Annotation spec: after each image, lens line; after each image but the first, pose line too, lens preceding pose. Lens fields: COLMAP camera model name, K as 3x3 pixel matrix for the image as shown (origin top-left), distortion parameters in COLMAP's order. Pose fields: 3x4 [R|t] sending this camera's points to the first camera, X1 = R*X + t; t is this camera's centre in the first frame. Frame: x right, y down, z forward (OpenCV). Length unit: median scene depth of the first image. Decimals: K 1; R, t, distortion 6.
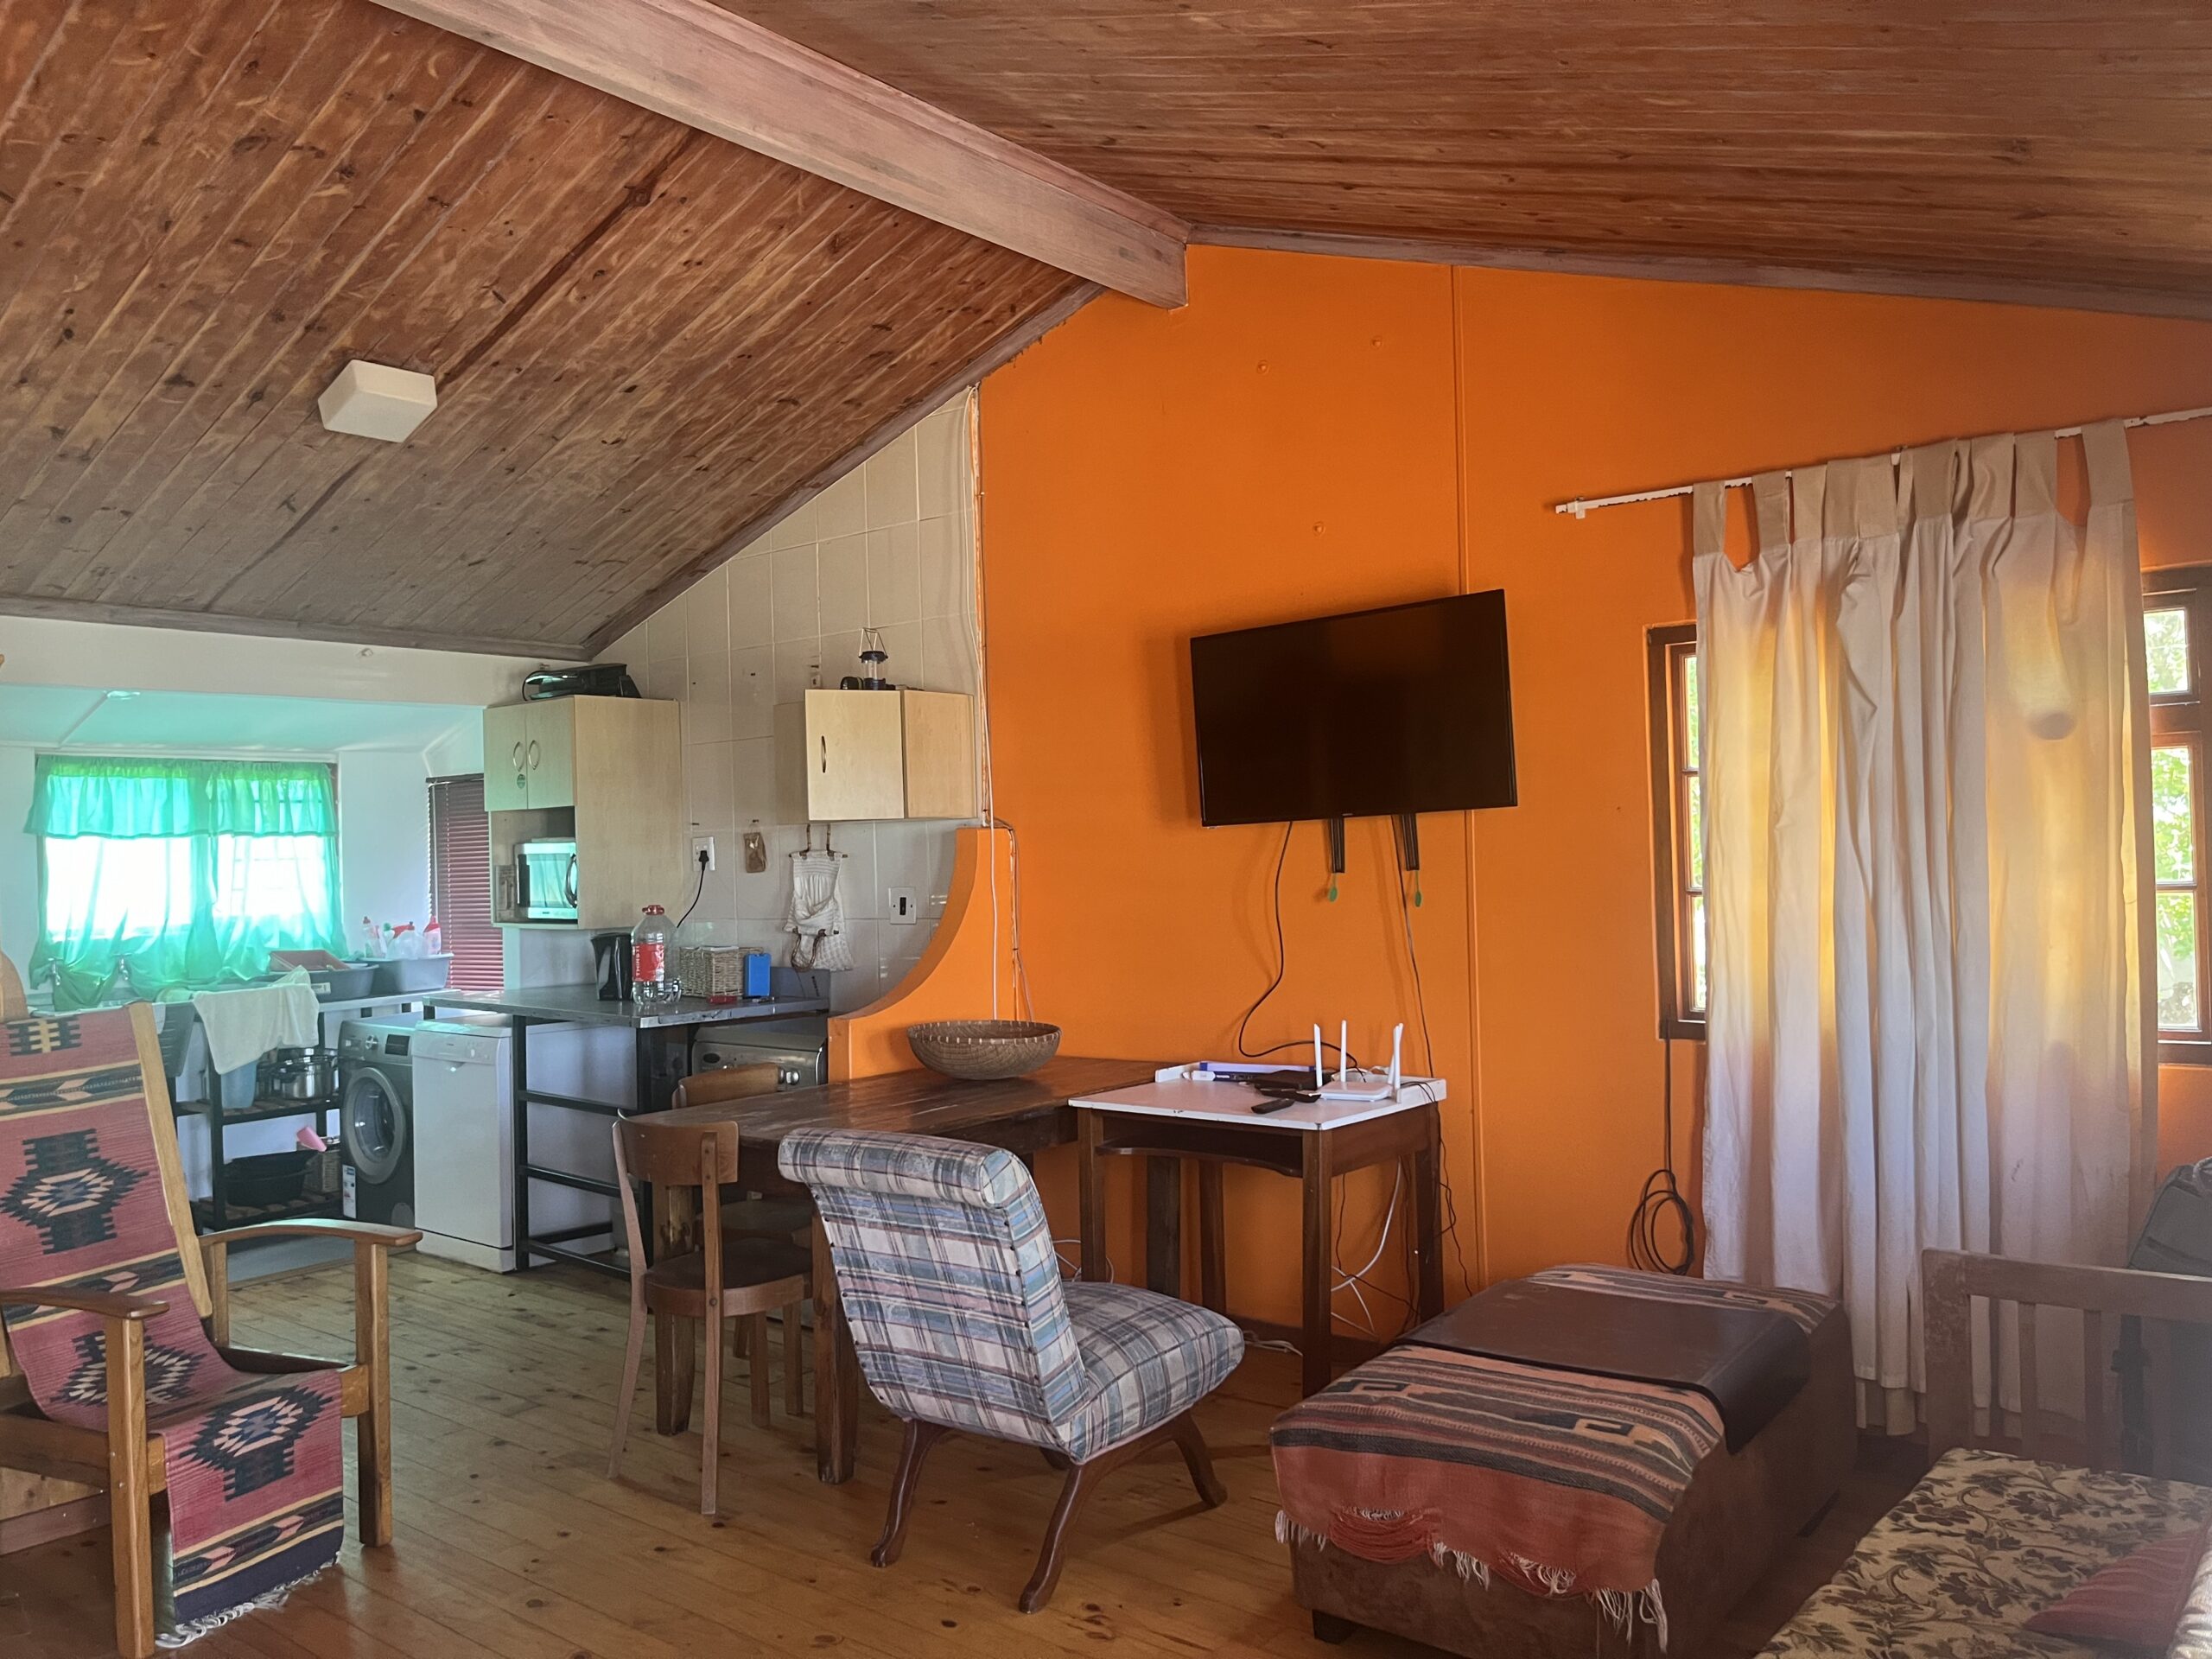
lens RADIAL K [[1669.0, 0, 1090.4], [0, 1669.0, 831.7], [0, 0, 1]] dist [0.056993, -0.070979]
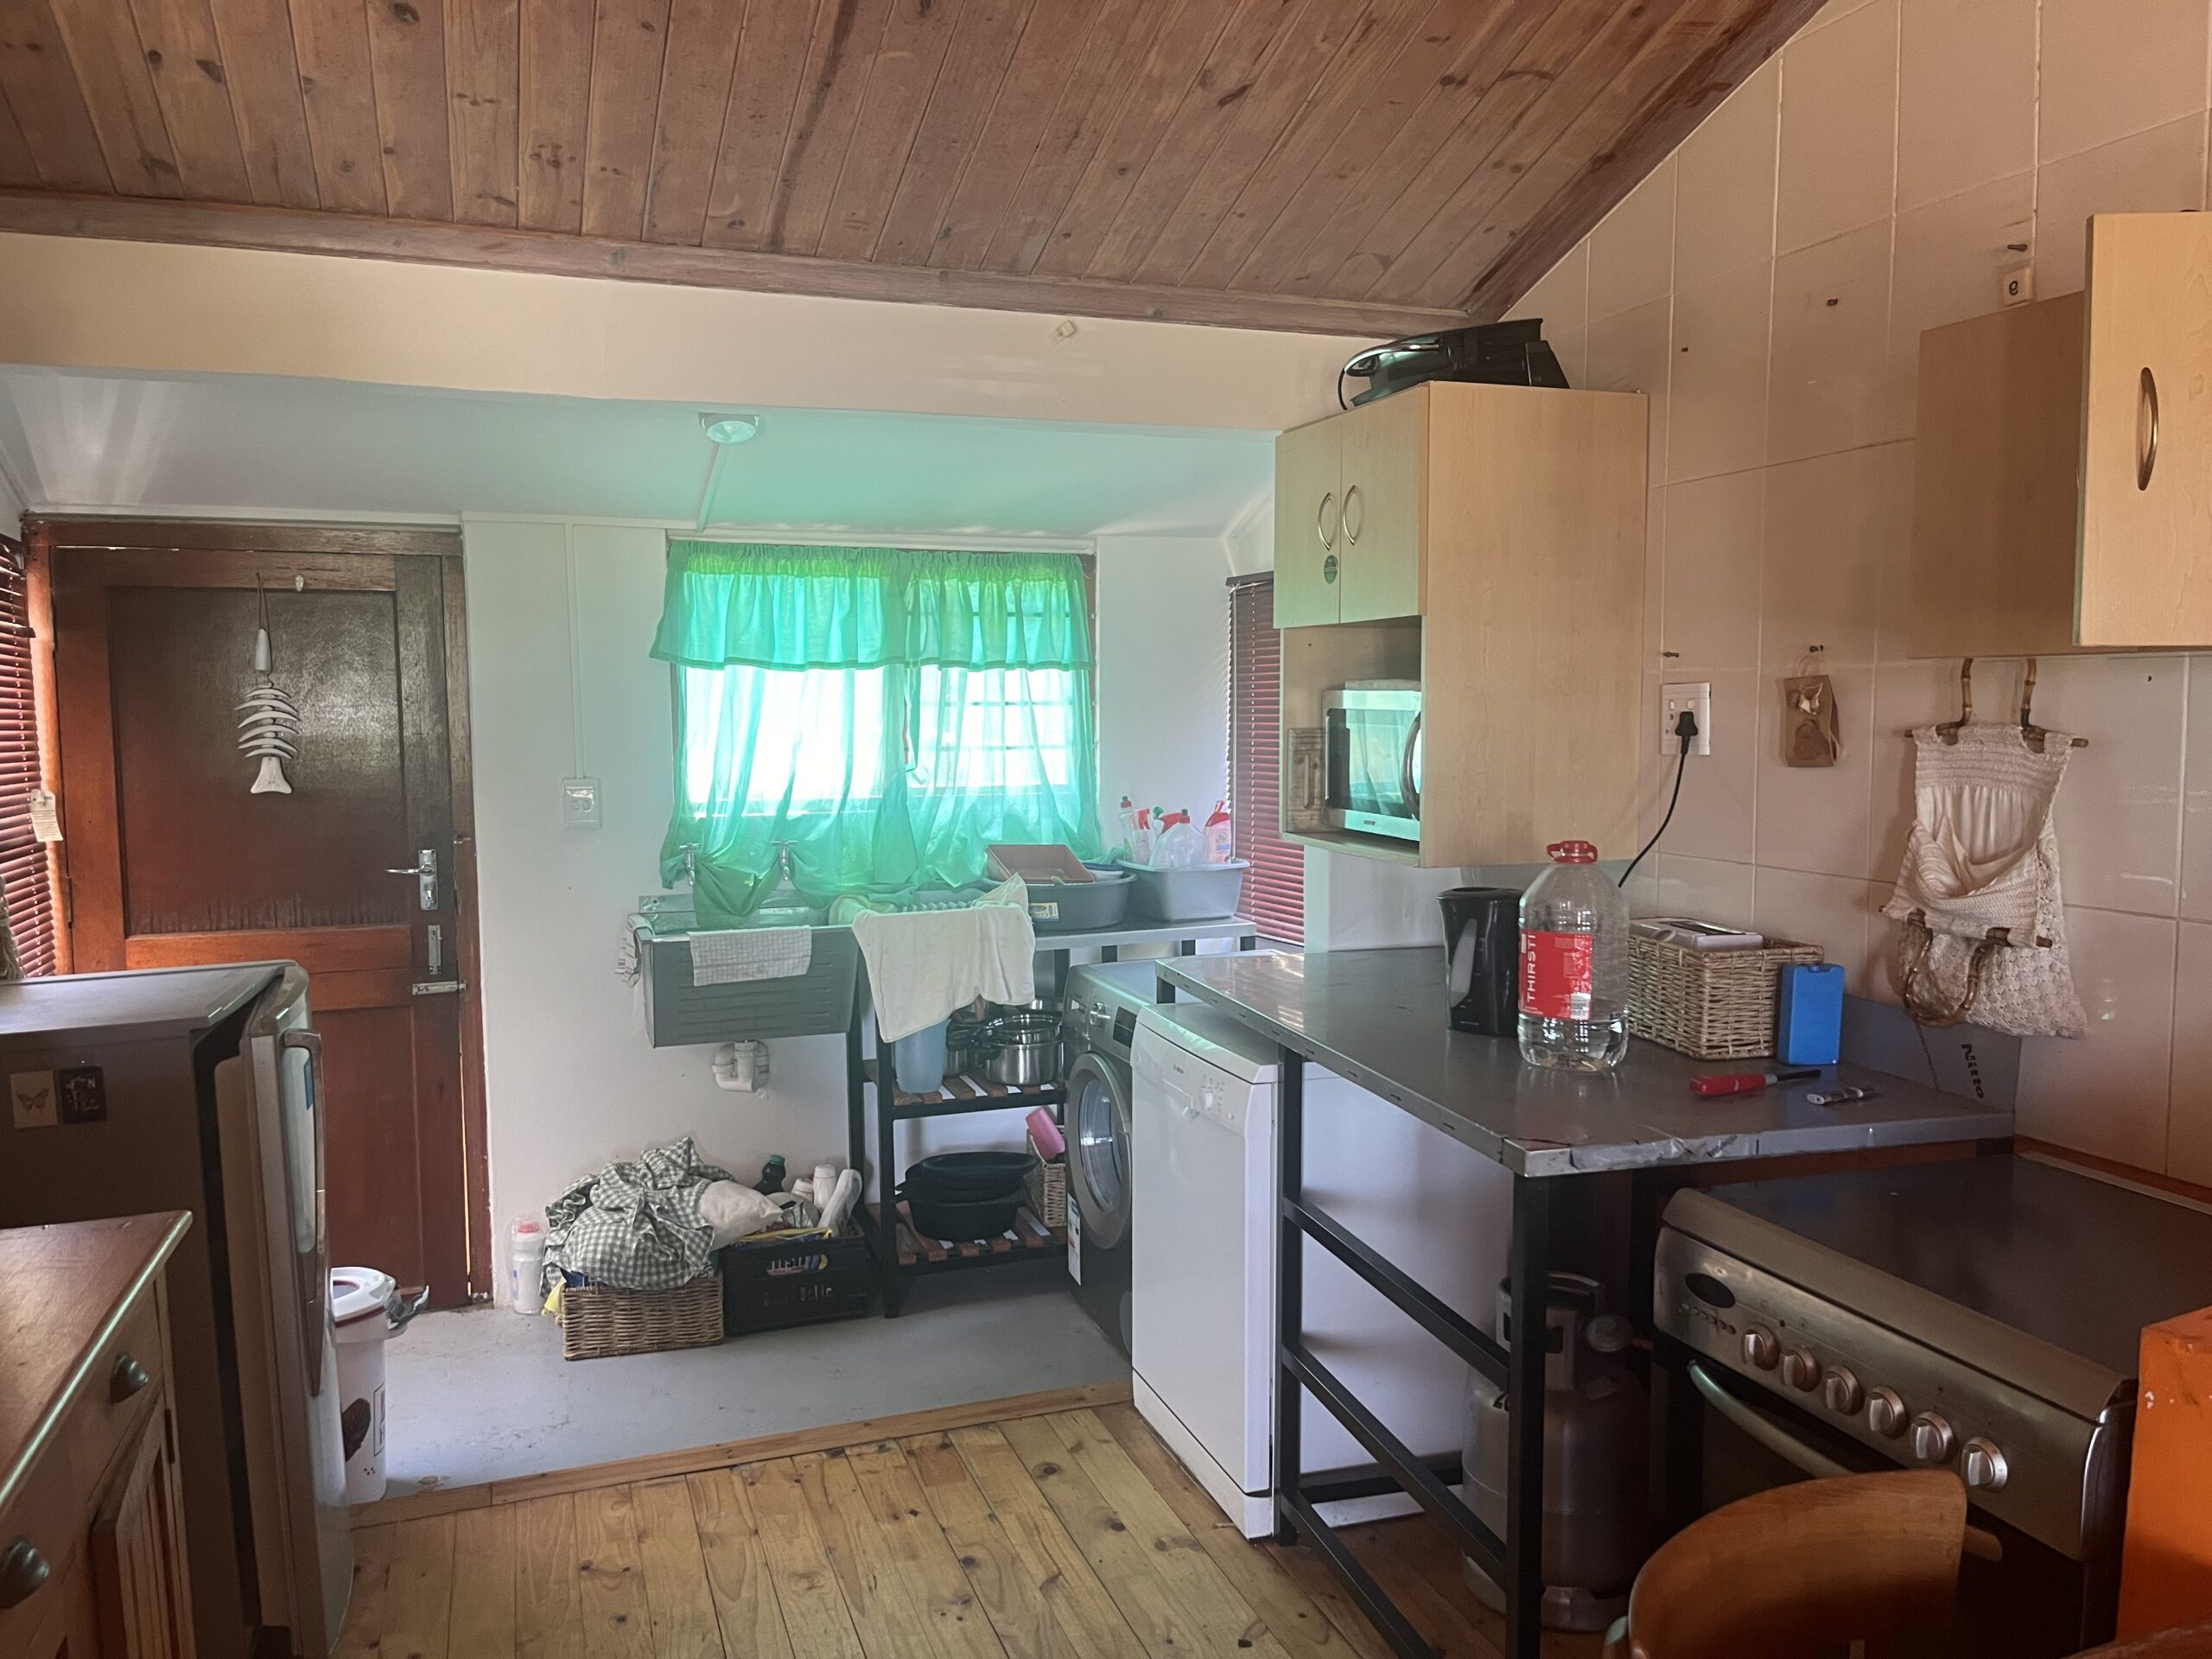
lens RADIAL K [[1669.0, 0, 1112.5], [0, 1669.0, 837.2], [0, 0, 1]] dist [0.056993, -0.070979]
pose [[0.862760, 0.065591, -0.501341, -0.140836], [-0.013050, 0.994108, 0.107602, -0.002708], [0.505445, -0.086292, 0.858533, 0.547087]]
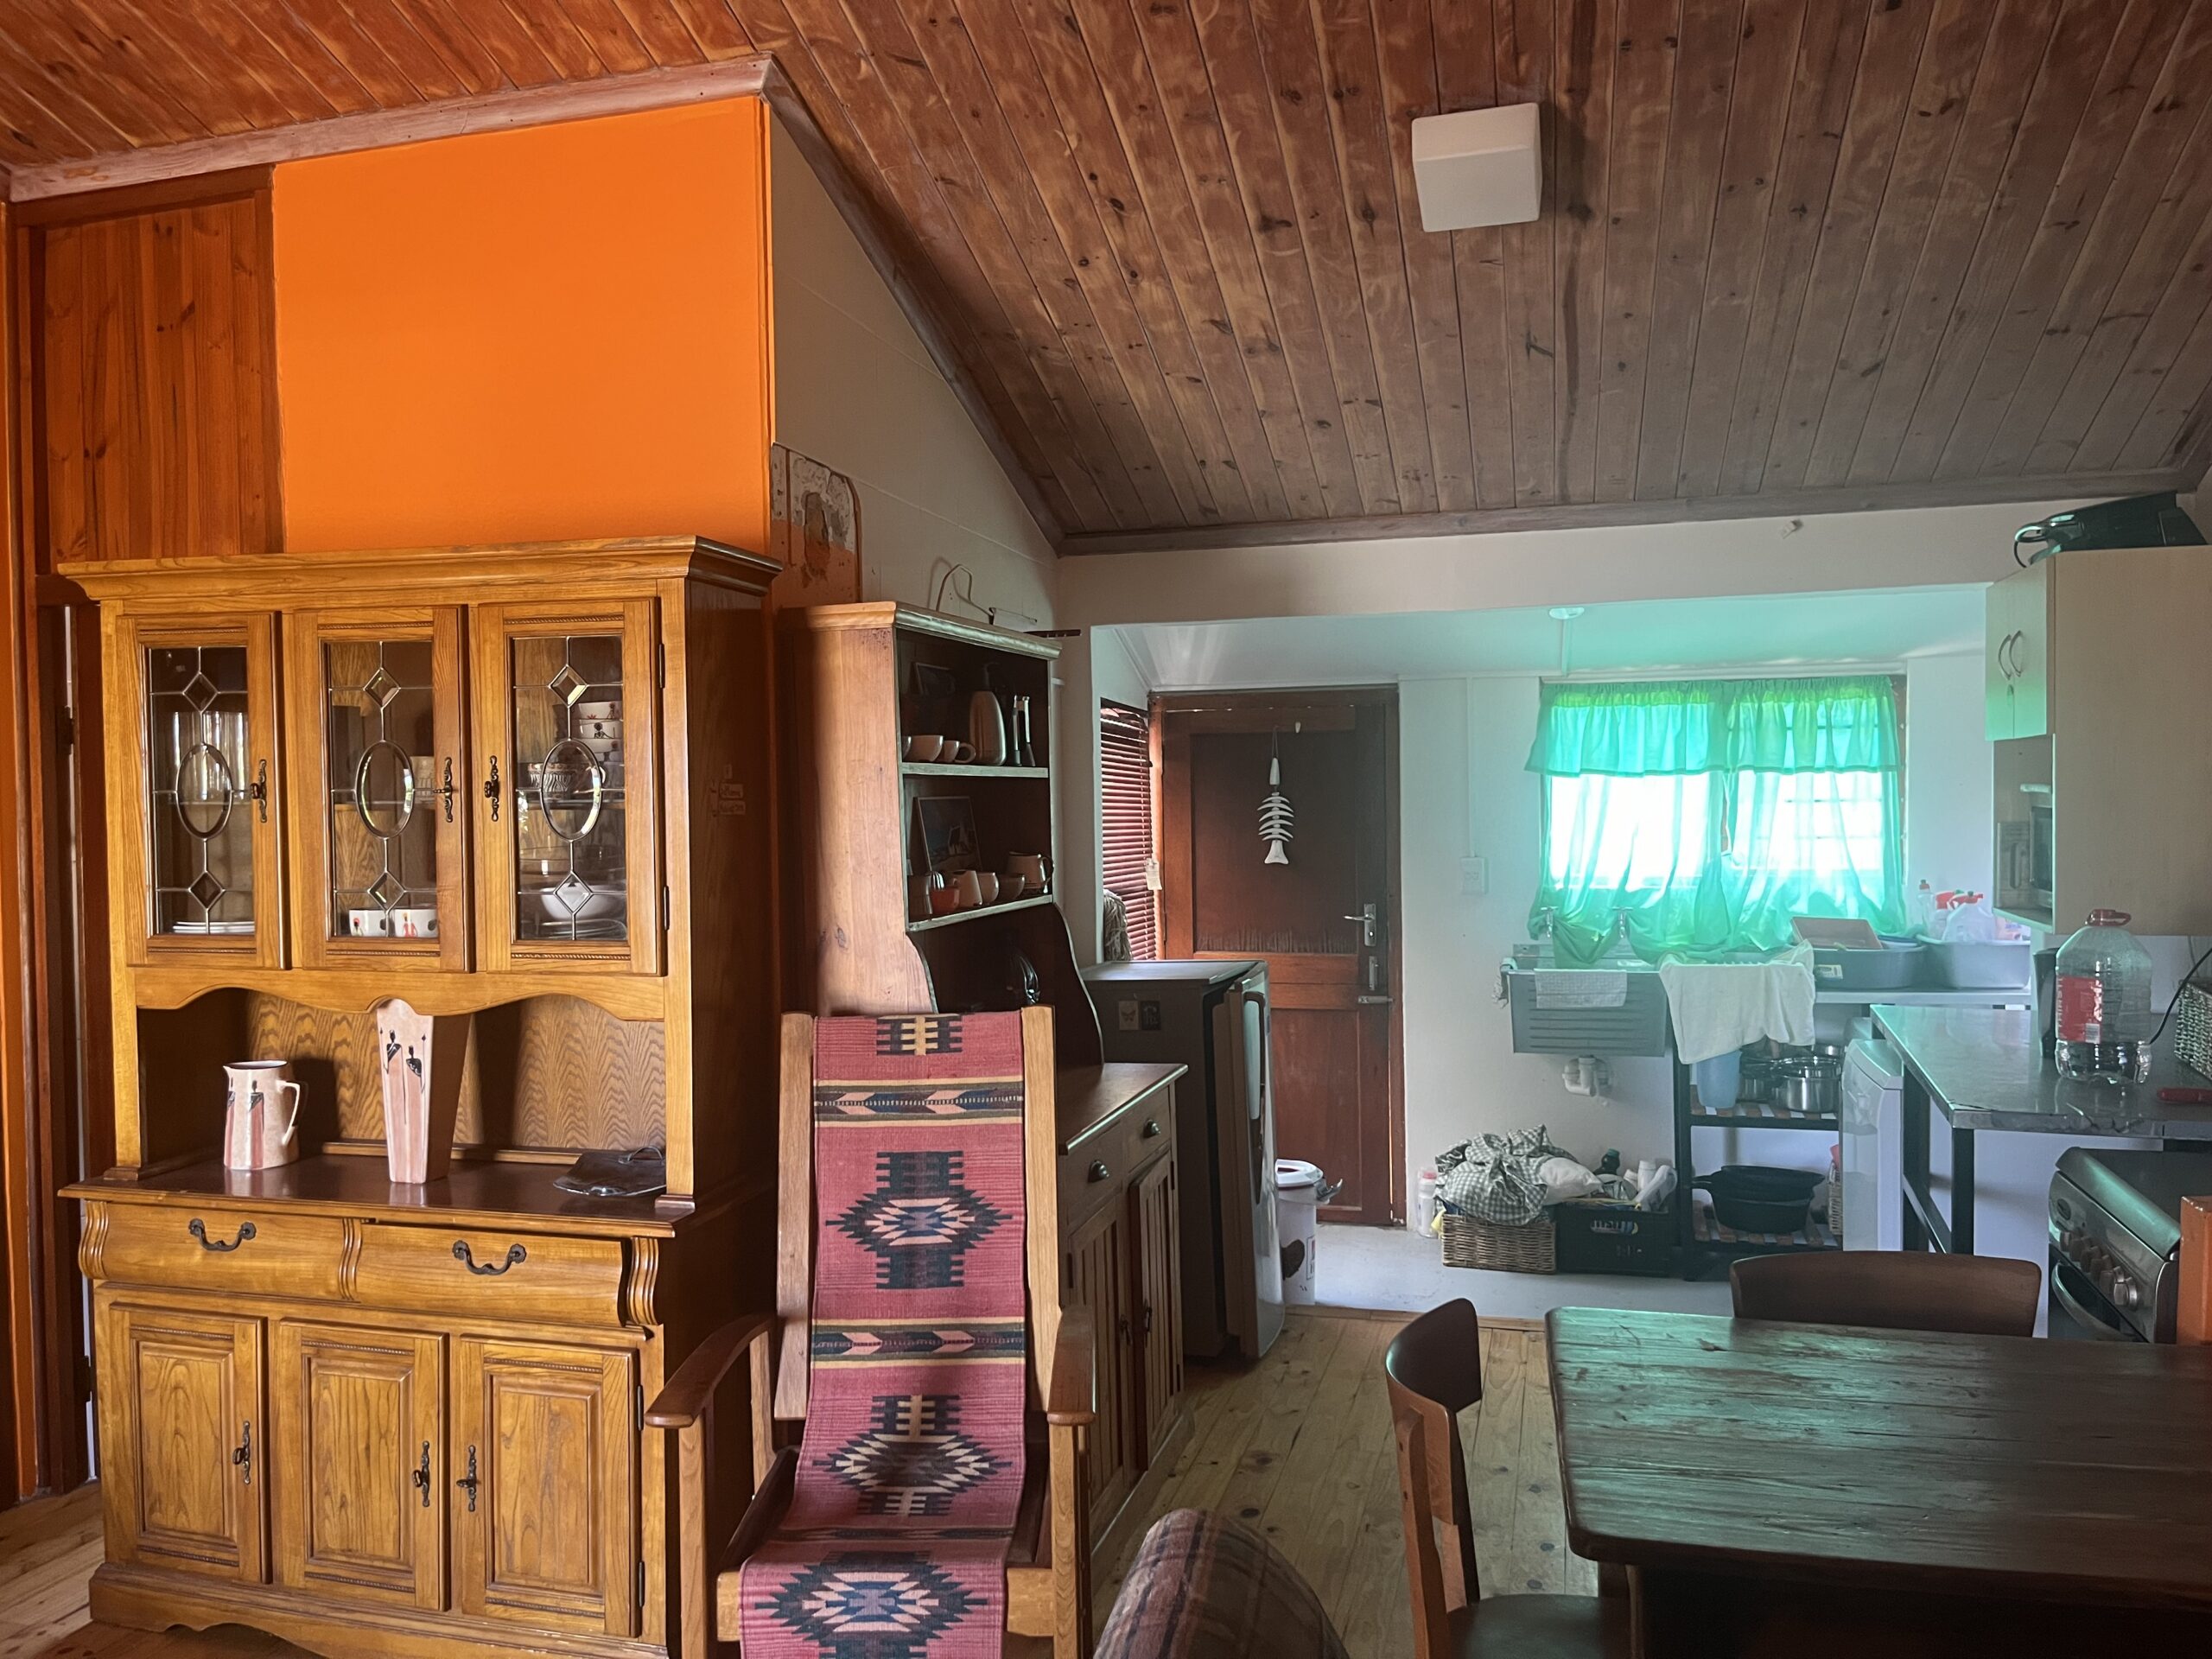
lens RADIAL K [[1669.0, 0, 1095.0], [0, 1669.0, 841.0], [0, 0, 1]] dist [0.056993, -0.070979]
pose [[0.406983, 0.045574, -0.912298, 0.120635], [0.013242, 0.998355, 0.055780, -0.015975], [0.913340, -0.034782, 0.405710, 0.438478]]
